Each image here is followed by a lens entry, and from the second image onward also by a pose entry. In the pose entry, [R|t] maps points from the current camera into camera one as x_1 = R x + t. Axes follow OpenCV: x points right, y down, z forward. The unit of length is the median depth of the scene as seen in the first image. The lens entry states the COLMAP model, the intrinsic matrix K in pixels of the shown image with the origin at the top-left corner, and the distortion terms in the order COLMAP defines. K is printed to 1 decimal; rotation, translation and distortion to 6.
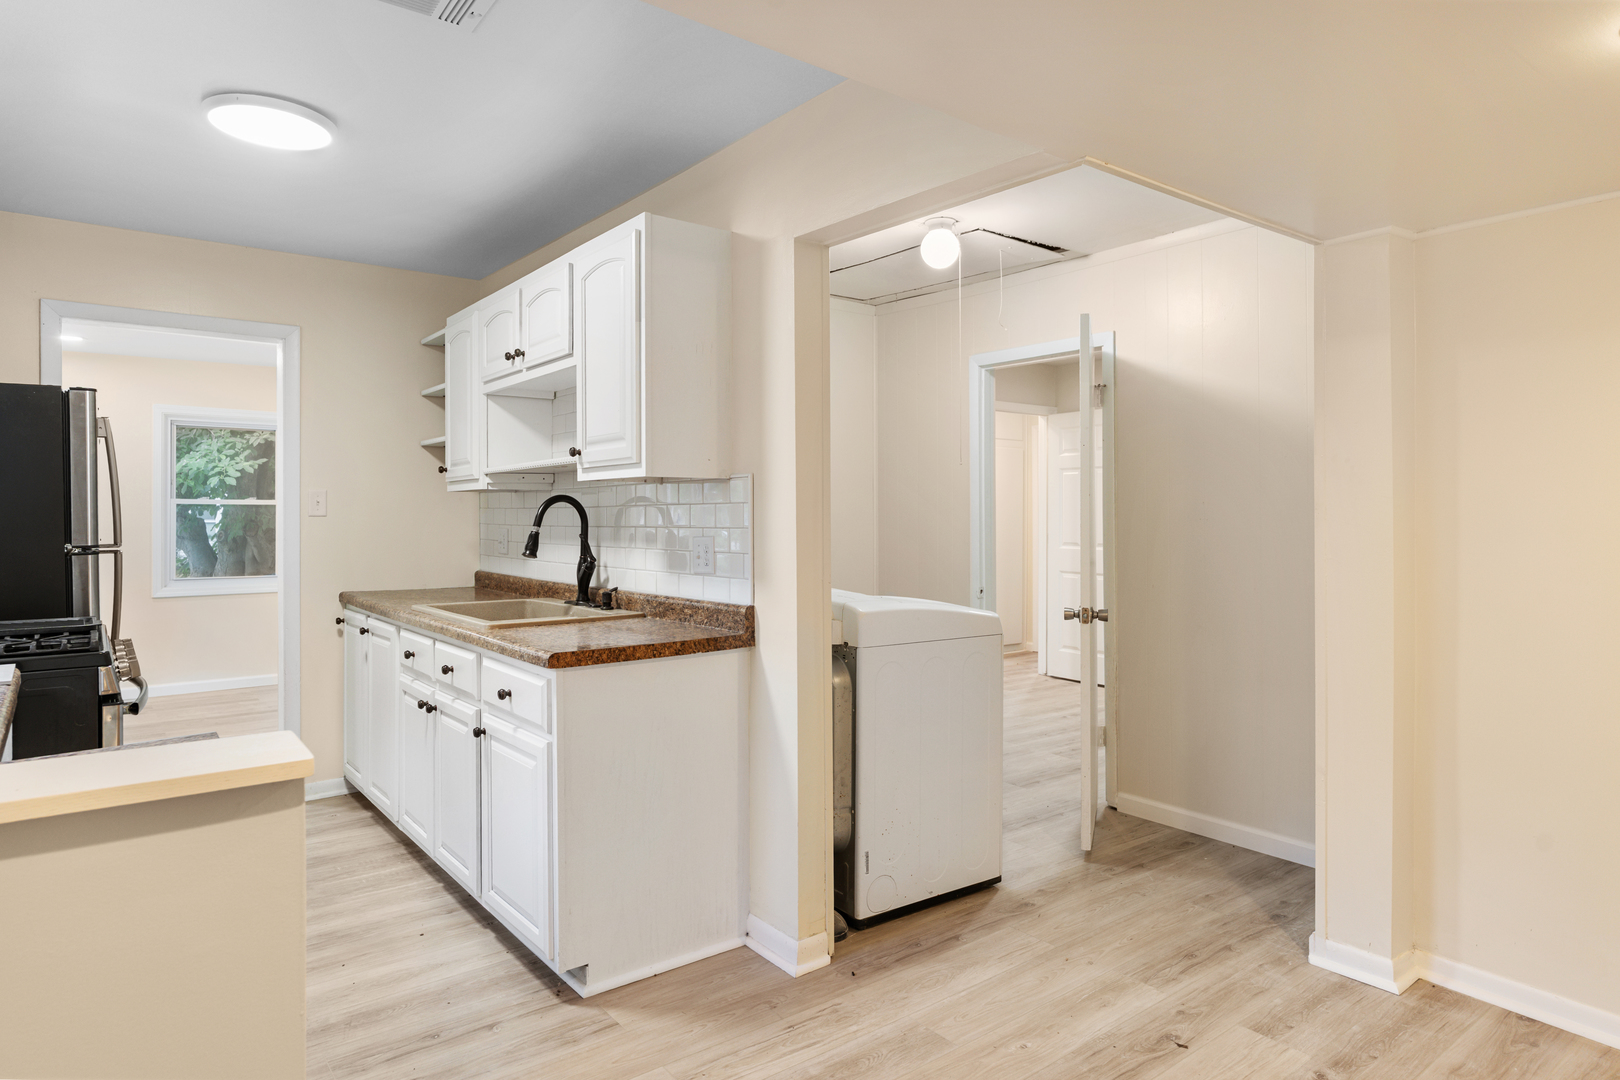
lens RADIAL K [[954.4, 0, 808.3], [0, 954.4, 515.1], [0, 0, 1]] dist [0.000274, 0.001506]
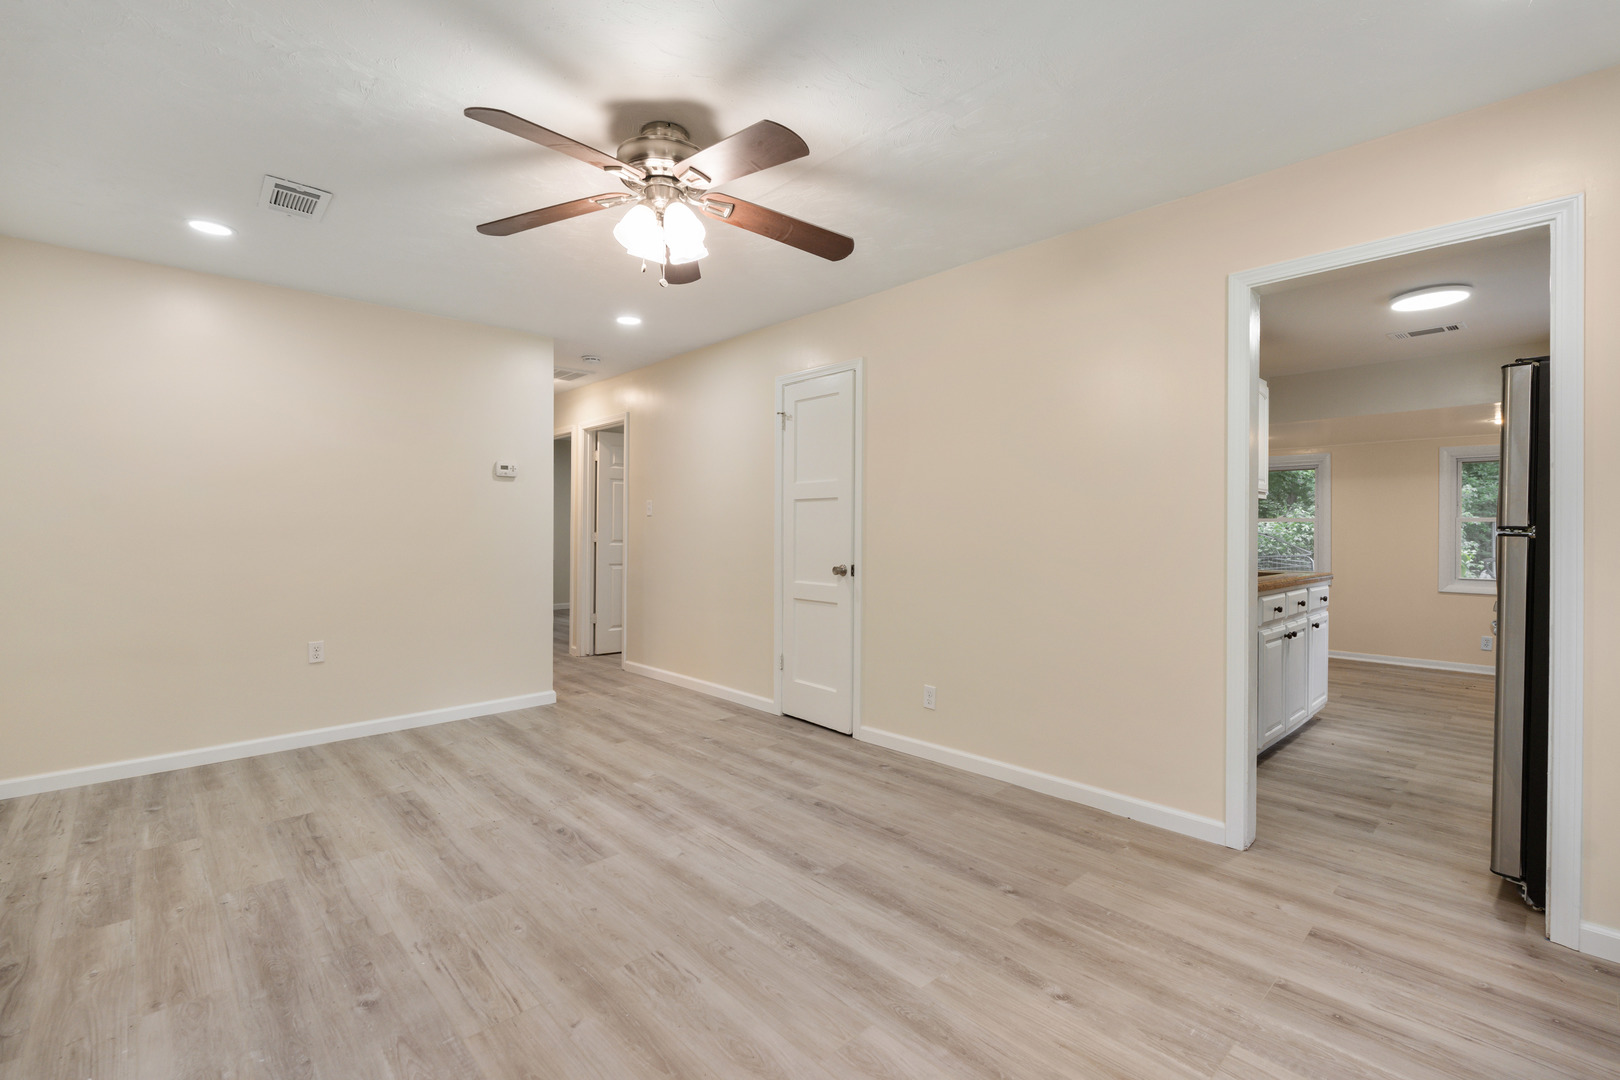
lens RADIAL K [[714.0, 0, 815.1], [0, 714.0, 527.2], [0, 0, 1]] dist [-0.001210, -0.000215]
pose [[-0.093742, 0.004462, 0.995587, -1.472385], [-0.006241, 0.999968, -0.005070, 0.034498], [-0.995577, -0.006689, -0.093711, 1.863977]]
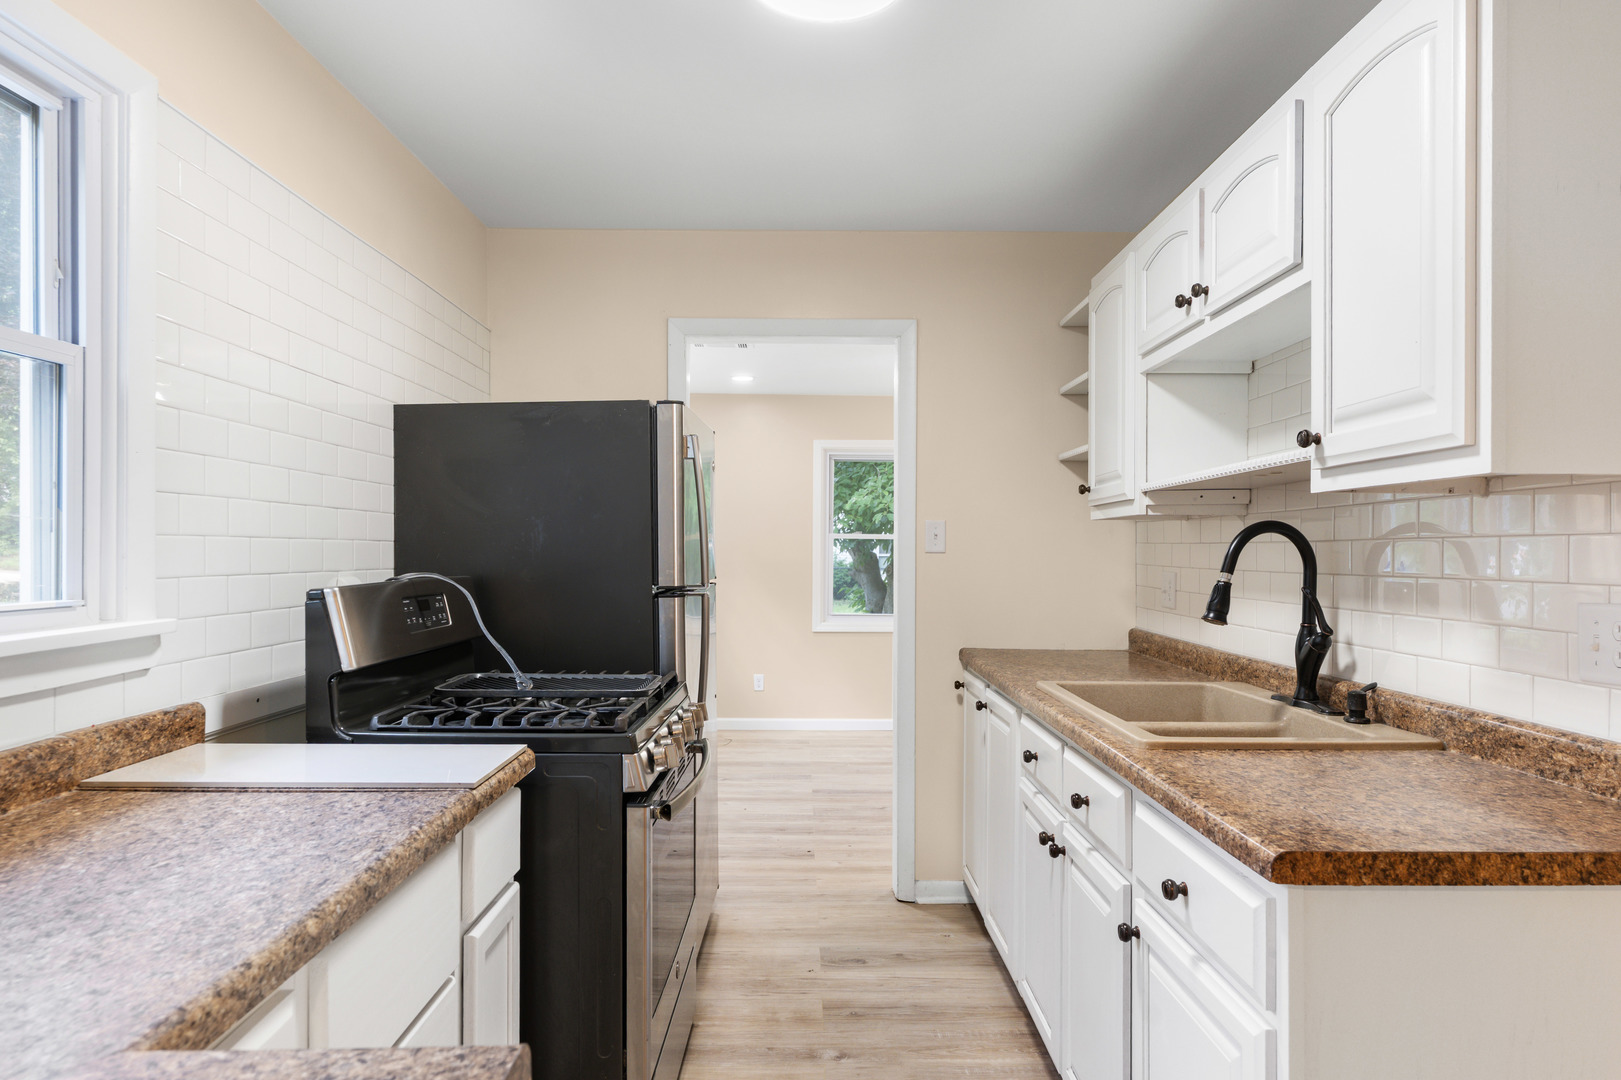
lens RADIAL K [[990.7, 0, 806.6], [0, 990.7, 552.9], [0, 0, 1]] dist [-0.000279, 0.000032]
pose [[0.792900, 0.006624, -0.609316, -0.117793], [-0.005510, 0.999978, 0.003701, -0.001778], [0.609327, 0.000423, 0.792919, 0.352760]]
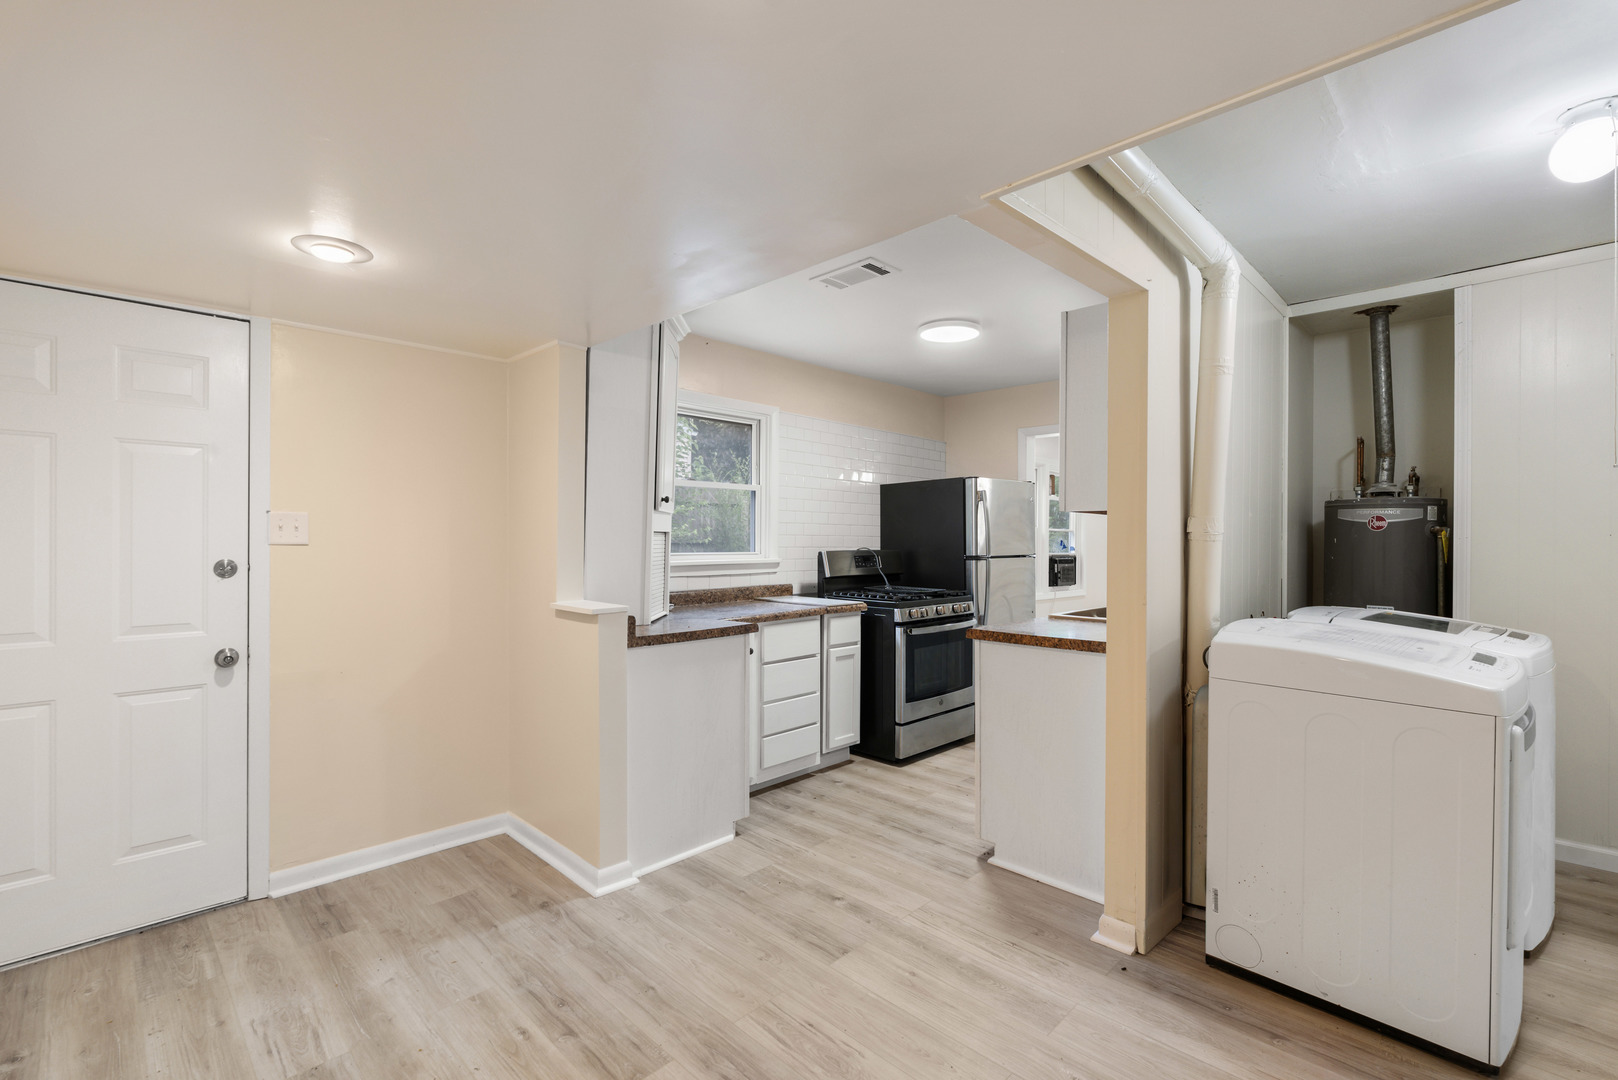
lens RADIAL K [[714.0, 0, 808.8], [0, 714.0, 545.7], [0, 0, 1]] dist [-0.001025, -0.000223]
pose [[0.130743, 0.009265, -0.991373, 0.640202], [-0.005956, 0.999946, 0.008560, 0.000469], [0.991398, 0.004786, 0.130791, 0.438633]]
